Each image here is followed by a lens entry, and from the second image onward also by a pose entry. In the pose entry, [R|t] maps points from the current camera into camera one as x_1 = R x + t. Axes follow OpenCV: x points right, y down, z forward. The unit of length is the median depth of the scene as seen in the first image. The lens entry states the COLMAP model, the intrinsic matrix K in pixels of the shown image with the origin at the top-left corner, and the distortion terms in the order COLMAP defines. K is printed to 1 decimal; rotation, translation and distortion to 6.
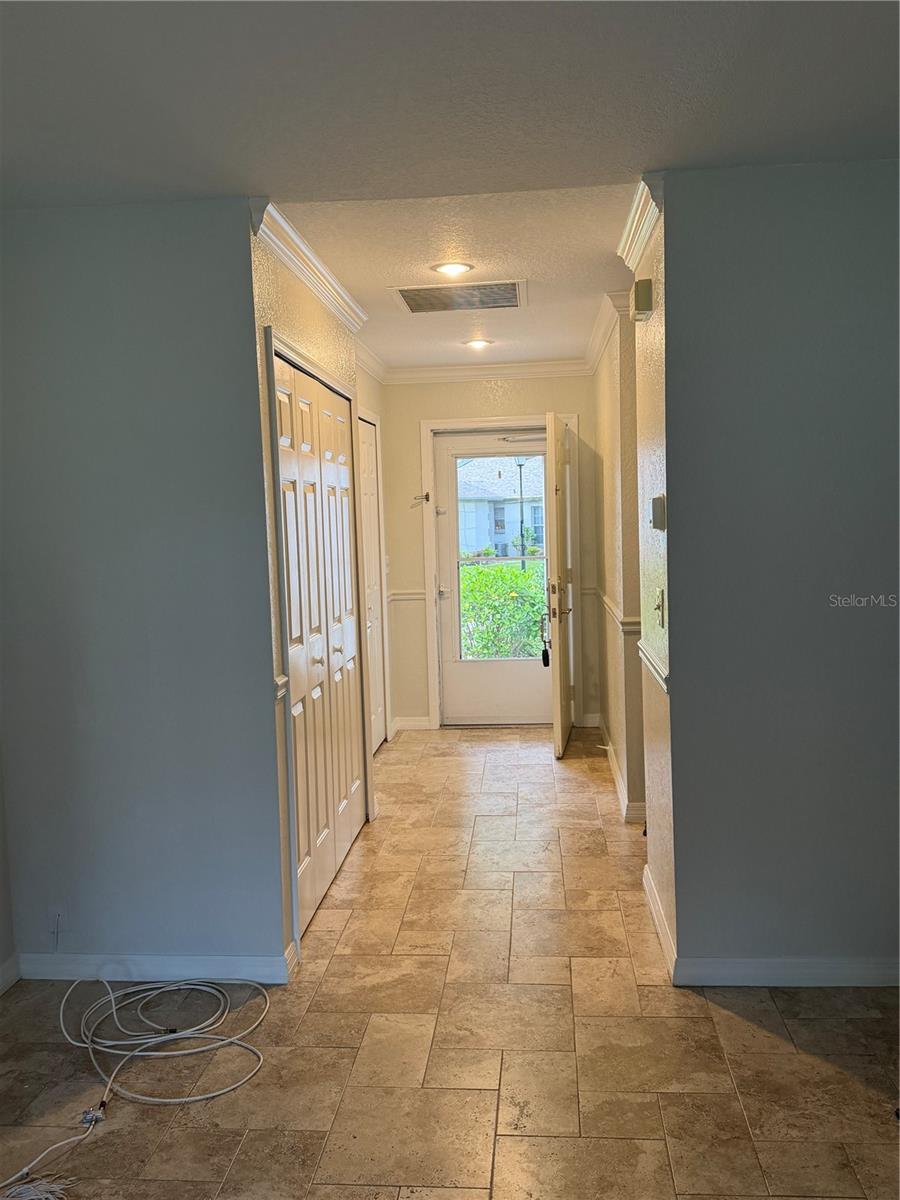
lens RADIAL K [[1075.5, 0, 450.0], [0, 1075.5, 600.0], [0, 0, 1]] dist [0.012400, -0.000309]
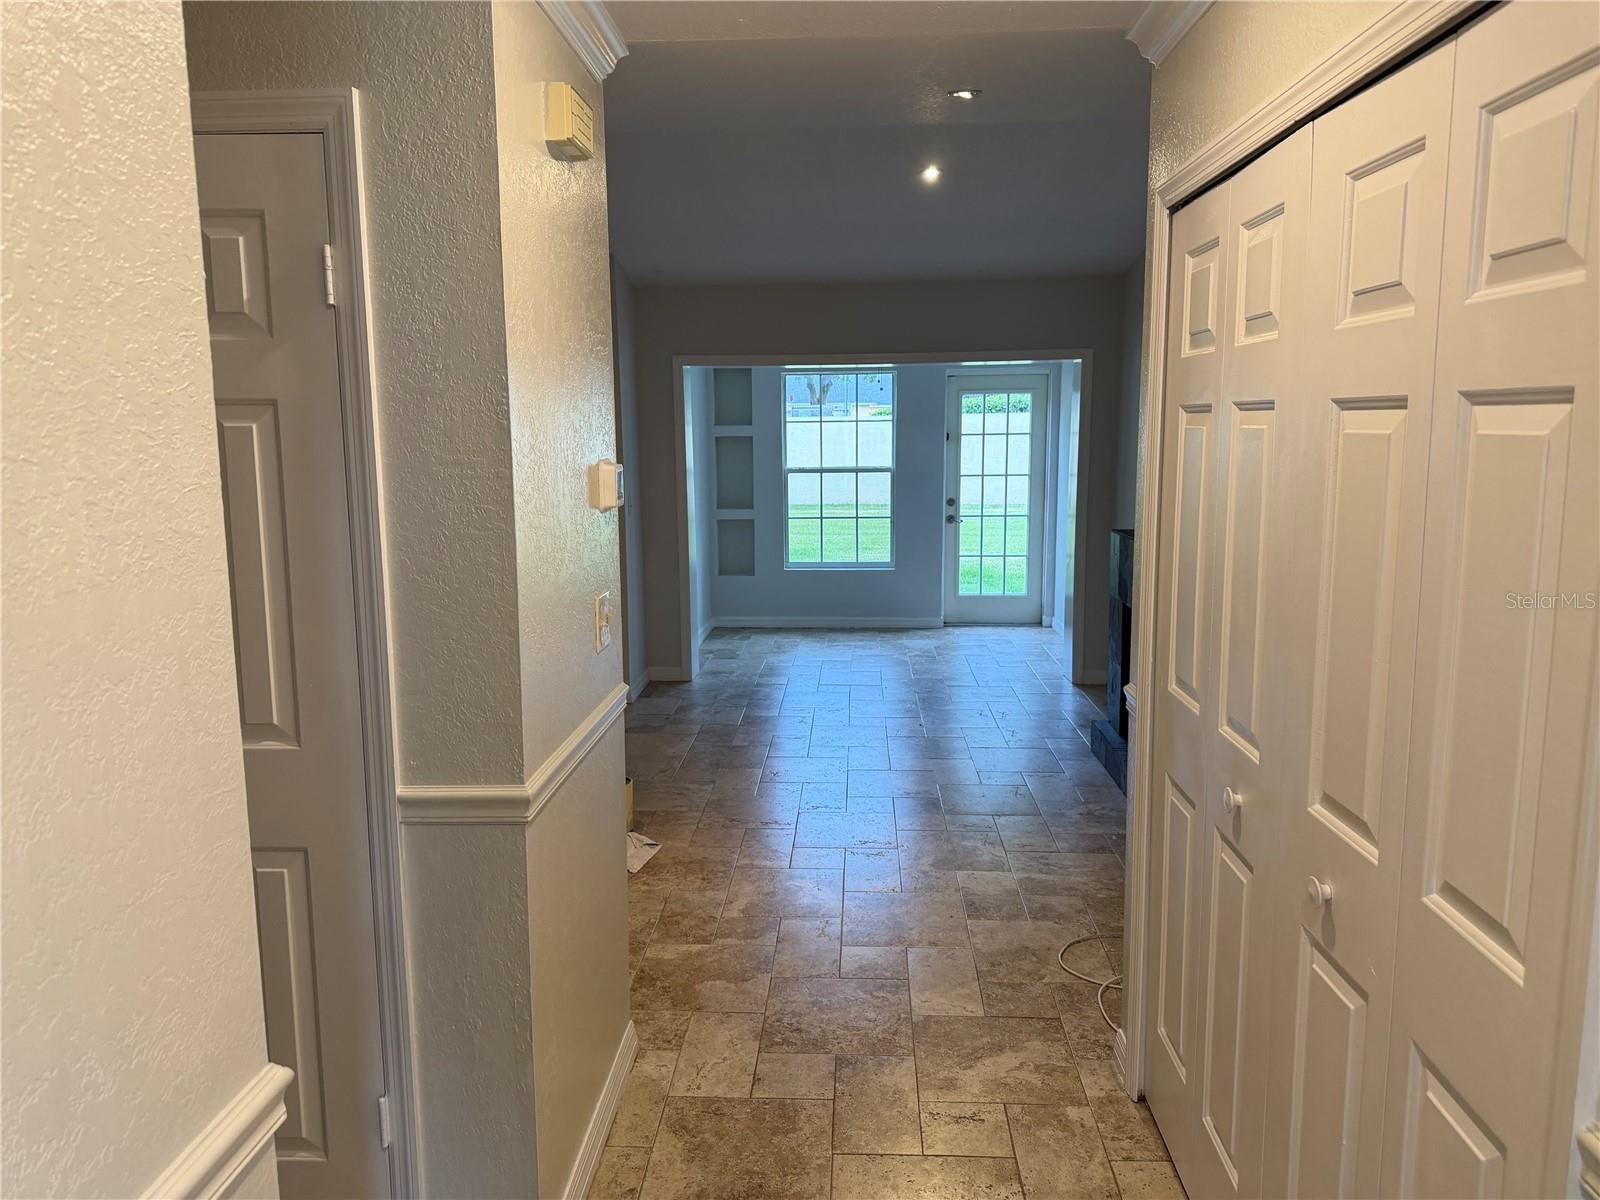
lens RADIAL K [[1133.0, 0, 800.0], [0, 1133.0, 600.0], [0, 0, 1]] dist [0.002922, -0.000063]
pose [[-0.998531, 0.047838, -0.025458, 0.067455], [0.040763, 0.972619, 0.228805, -0.135563], [0.035707, 0.227431, -0.973139, 1.372882]]
